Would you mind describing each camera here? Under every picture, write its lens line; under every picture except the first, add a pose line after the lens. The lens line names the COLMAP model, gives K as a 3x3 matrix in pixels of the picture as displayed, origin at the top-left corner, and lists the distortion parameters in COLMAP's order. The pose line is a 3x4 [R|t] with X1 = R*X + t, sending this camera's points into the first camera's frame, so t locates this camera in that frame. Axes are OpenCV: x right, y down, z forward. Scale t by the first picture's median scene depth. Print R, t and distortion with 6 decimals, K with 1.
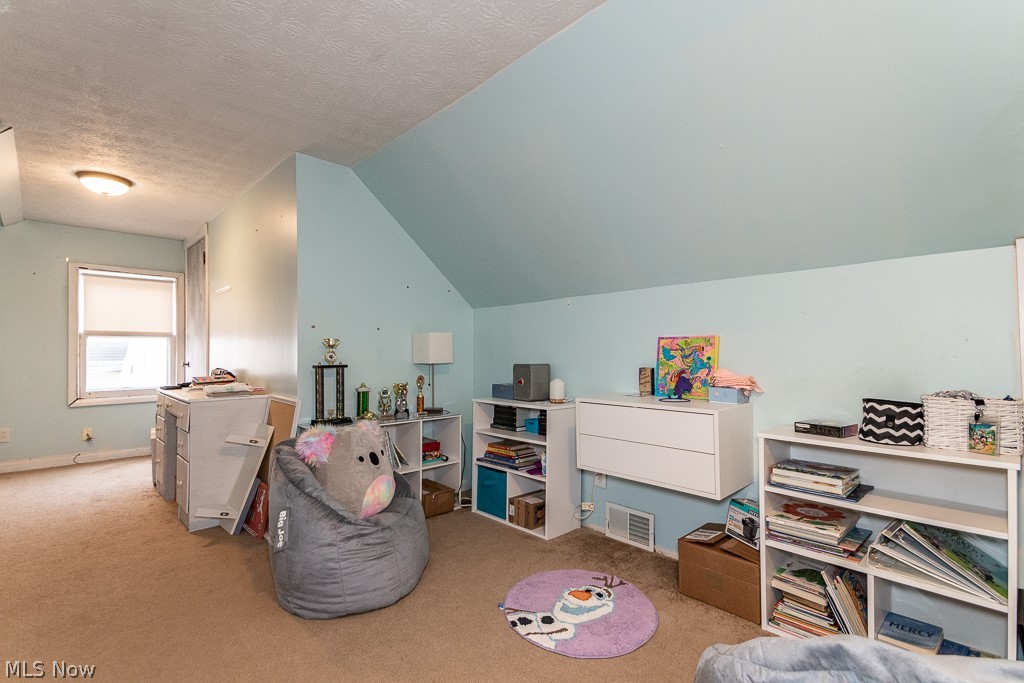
lens RADIAL K [[481.5, 0, 512.0], [0, 481.5, 341.5], [0, 0, 1]] dist [0.023920, -0.000398]
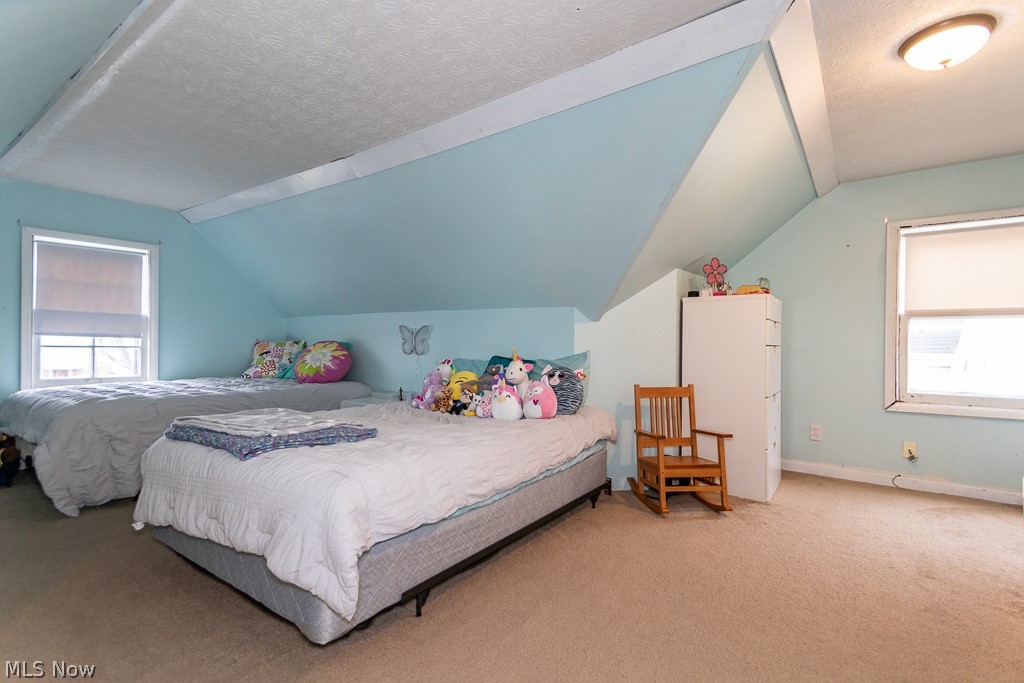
lens RADIAL K [[481.5, 0, 512.0], [0, 481.5, 341.5], [0, 0, 1]] dist [0.023920, -0.000398]
pose [[0.173106, 0.009546, -0.984857, -0.243147], [0.002937, 0.999944, 0.010208, 0.015603], [0.984899, -0.004659, 0.173068, 0.281175]]
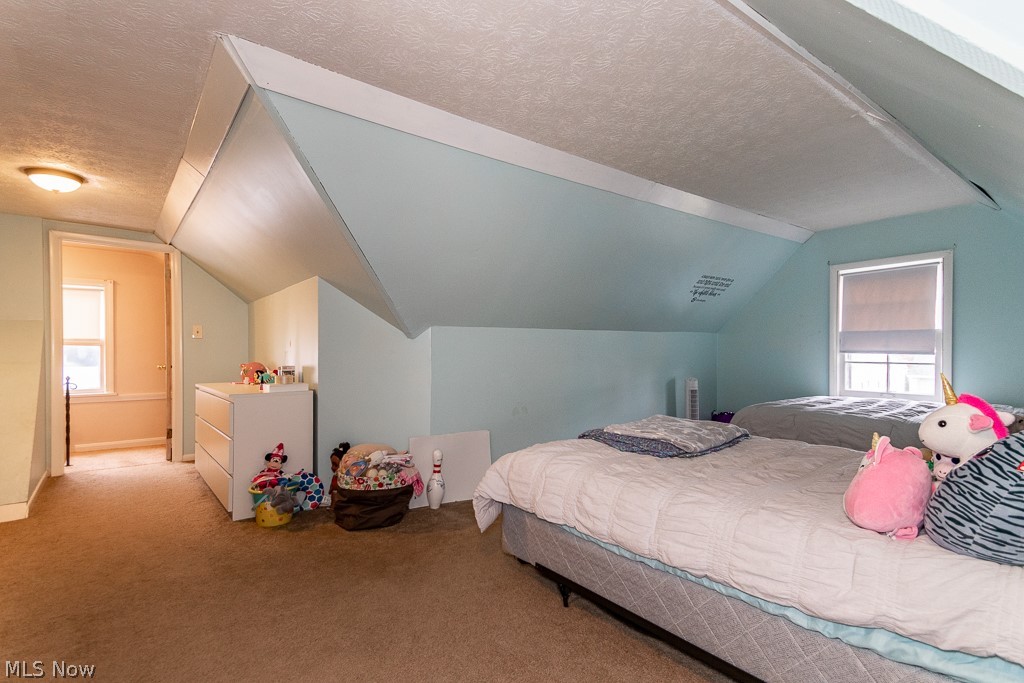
lens RADIAL K [[498.2, 0, 511.8], [0, 498.2, 362.4], [0, 0, 1]] dist [0.024243, -0.000070]
pose [[-0.993413, 0.008624, 0.114260, -0.694984], [0.009277, 0.999944, 0.005181, 0.019507], [-0.114209, 0.006207, -0.993437, 0.780660]]
